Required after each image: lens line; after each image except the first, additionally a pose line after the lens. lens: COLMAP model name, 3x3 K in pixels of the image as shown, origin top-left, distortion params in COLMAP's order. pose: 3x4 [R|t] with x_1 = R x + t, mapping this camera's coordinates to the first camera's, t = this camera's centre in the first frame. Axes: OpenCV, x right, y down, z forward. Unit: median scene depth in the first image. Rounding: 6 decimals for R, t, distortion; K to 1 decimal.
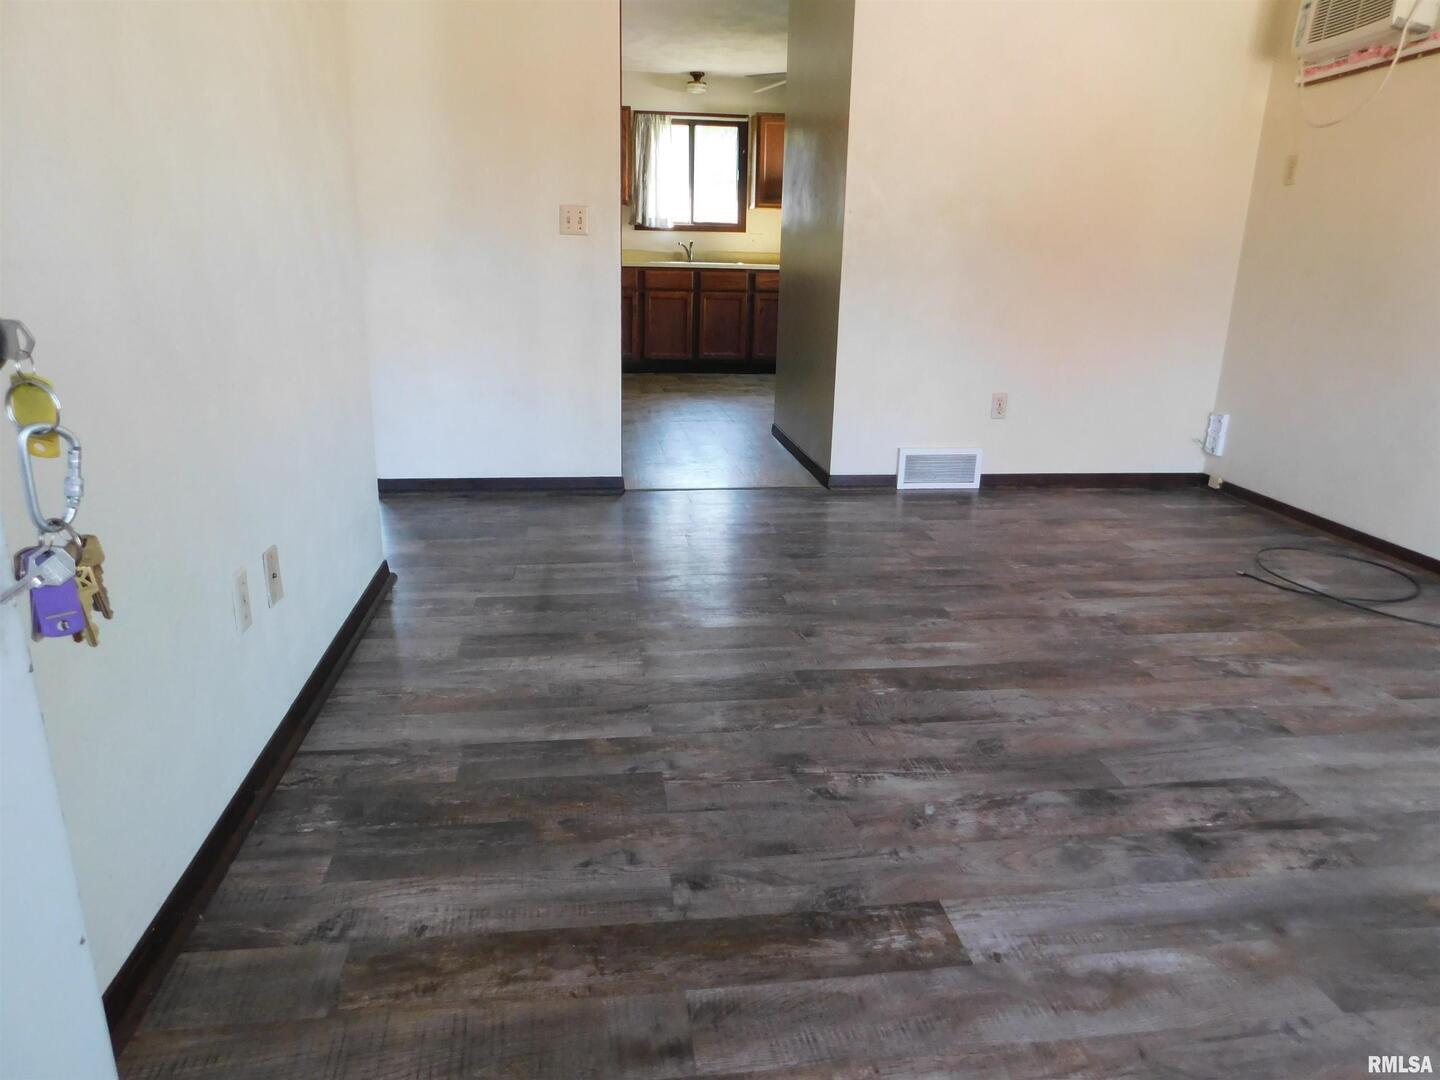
lens RADIAL K [[952.8, 0, 720.0], [0, 952.8, 540.0], [0, 0, 1]] dist [-0.002574, 0.003566]
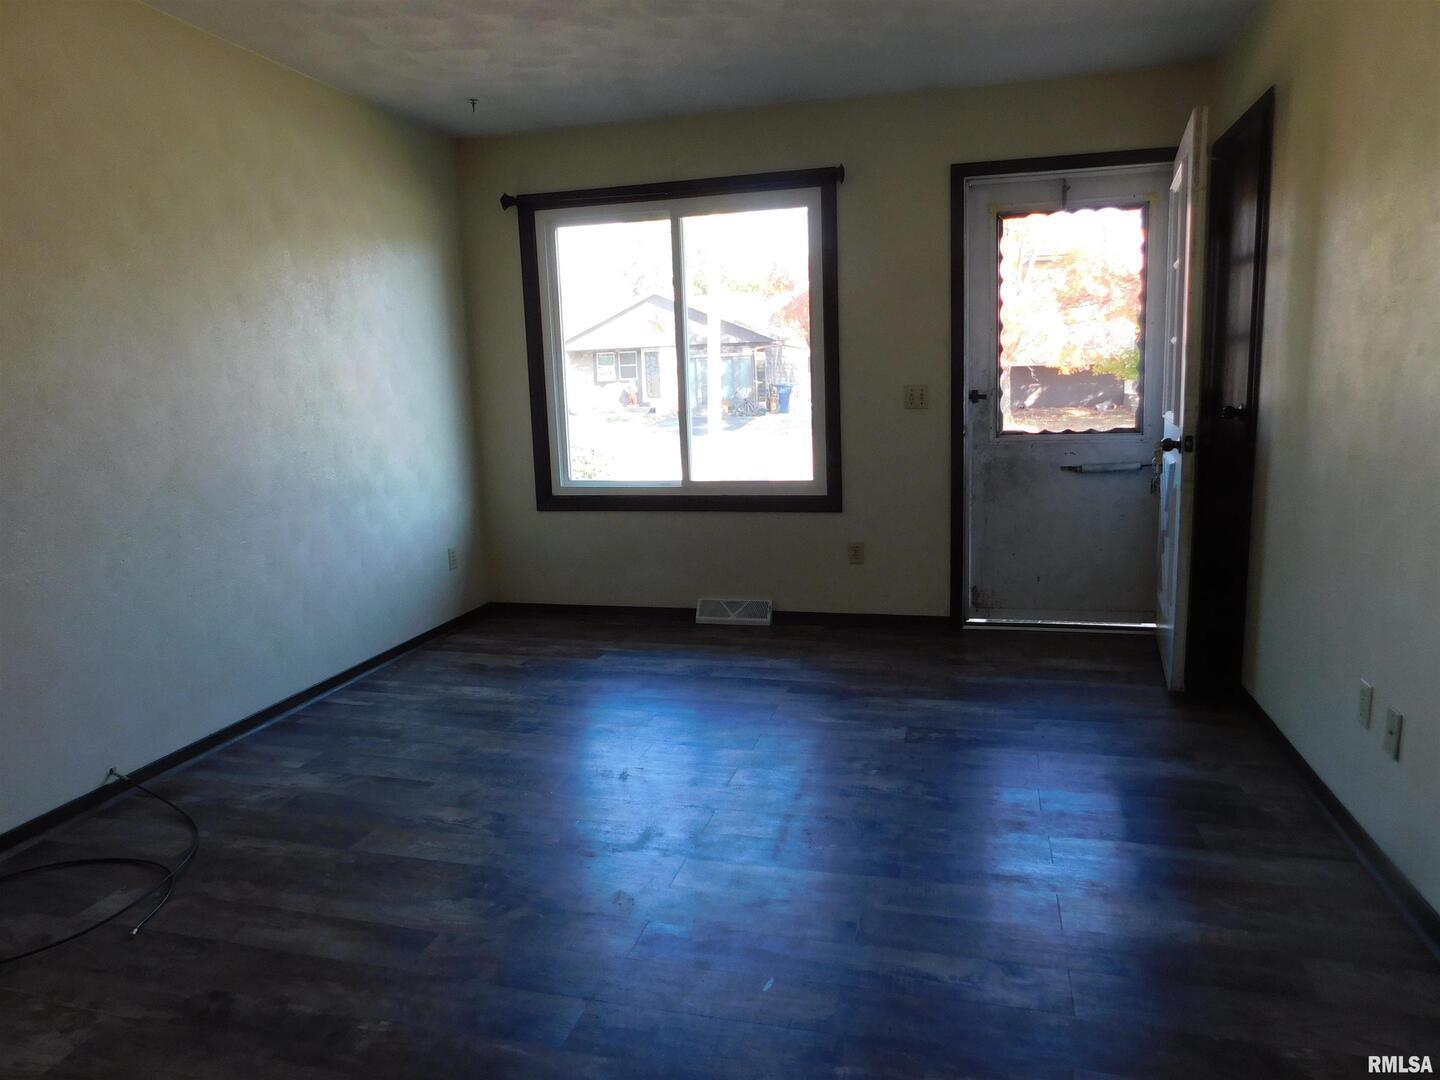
lens RADIAL K [[952.8, 0, 720.0], [0, 952.8, 540.0], [0, 0, 1]] dist [-0.002574, 0.003566]
pose [[-0.925216, -0.070821, 0.372774, -0.087920], [0.105721, 0.895409, 0.432512, -0.586386], [-0.364416, 0.439577, -0.820959, 1.624192]]
